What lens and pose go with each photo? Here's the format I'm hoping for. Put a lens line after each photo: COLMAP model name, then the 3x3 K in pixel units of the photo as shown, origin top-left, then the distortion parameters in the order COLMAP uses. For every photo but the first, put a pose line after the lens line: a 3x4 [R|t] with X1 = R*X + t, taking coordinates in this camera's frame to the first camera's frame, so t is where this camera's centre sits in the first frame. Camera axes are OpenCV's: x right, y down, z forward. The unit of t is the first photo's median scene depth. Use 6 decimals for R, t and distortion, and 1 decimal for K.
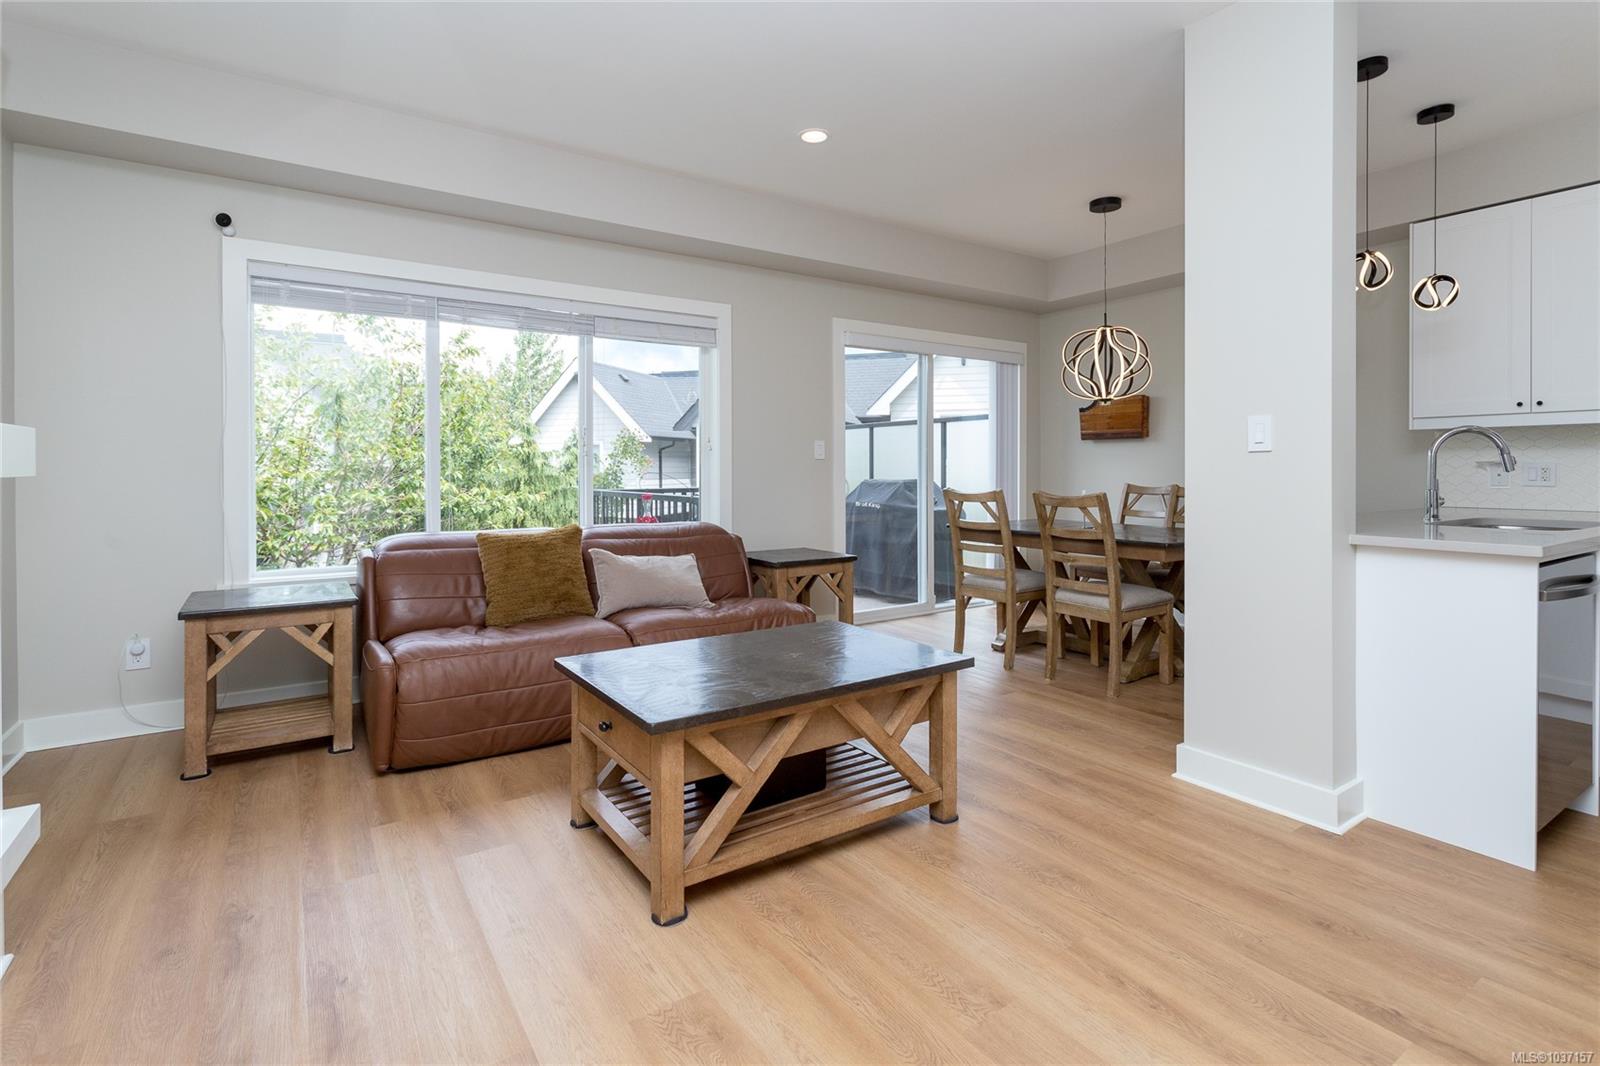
lens RADIAL K [[768.7, 0, 805.1], [0, 768.7, 468.0], [0, 0, 1]] dist [-0.000593, -0.000064]
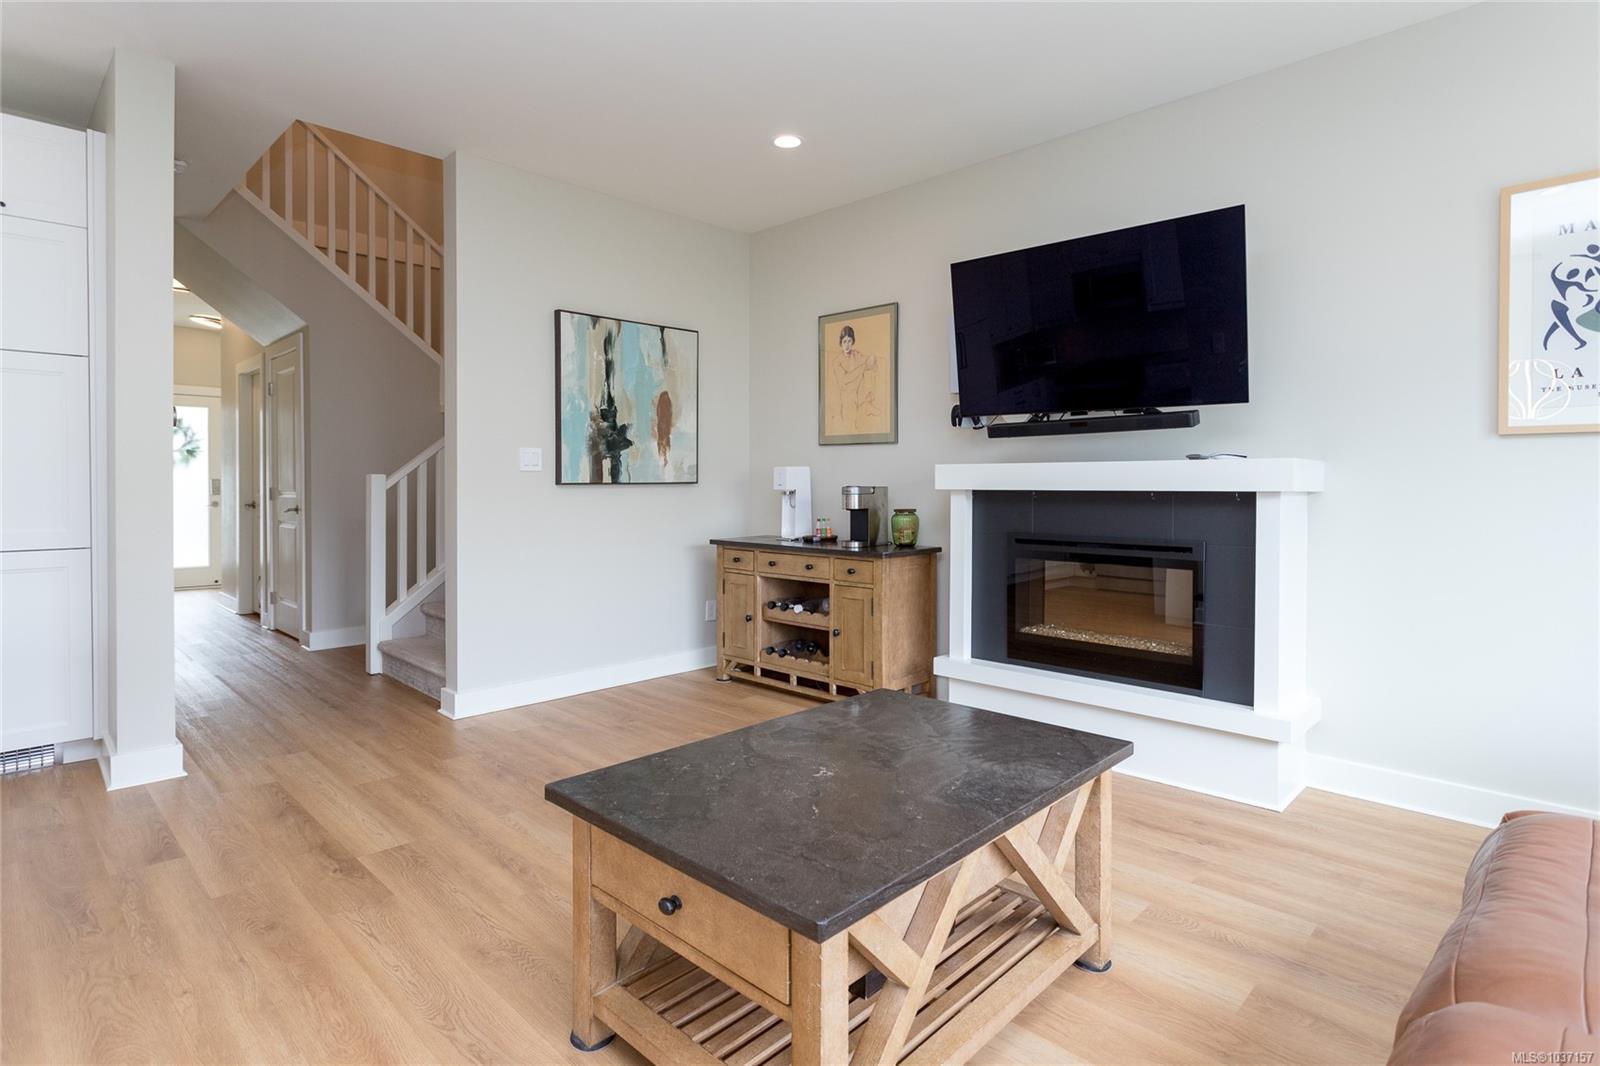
lens RADIAL K [[812.1, 0, 807.3], [0, 812.1, 500.5], [0, 0, 1]] dist [0.002376, 0.000338]
pose [[-0.978193, 0.001821, -0.207692, 0.093012], [-0.002360, 0.999800, 0.019880, -0.002363], [0.207686, 0.019937, -0.977992, 1.070429]]
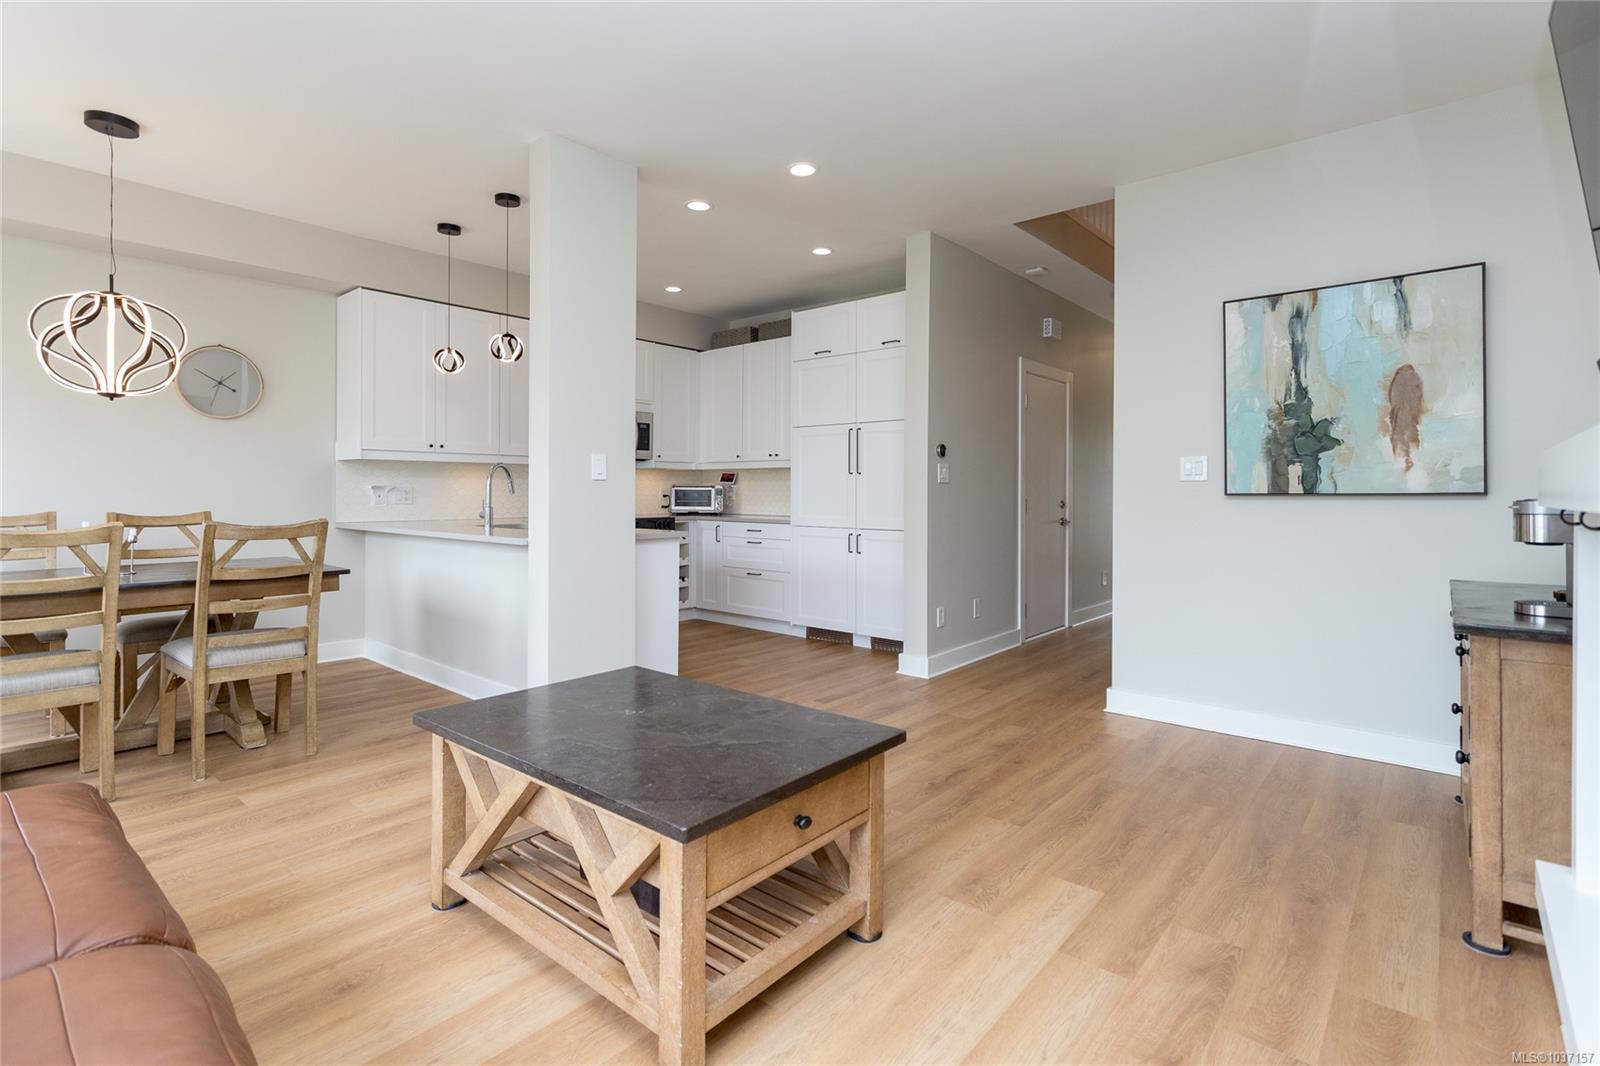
lens RADIAL K [[761.4, 0, 801.8], [0, 761.4, 492.9], [0, 0, 1]] dist [-0.000855, -0.000232]
pose [[-0.271788, -0.004654, 0.962346, -0.558880], [-0.006063, 0.999977, 0.003123, -0.003484], [-0.962338, -0.004986, -0.271810, 0.674398]]
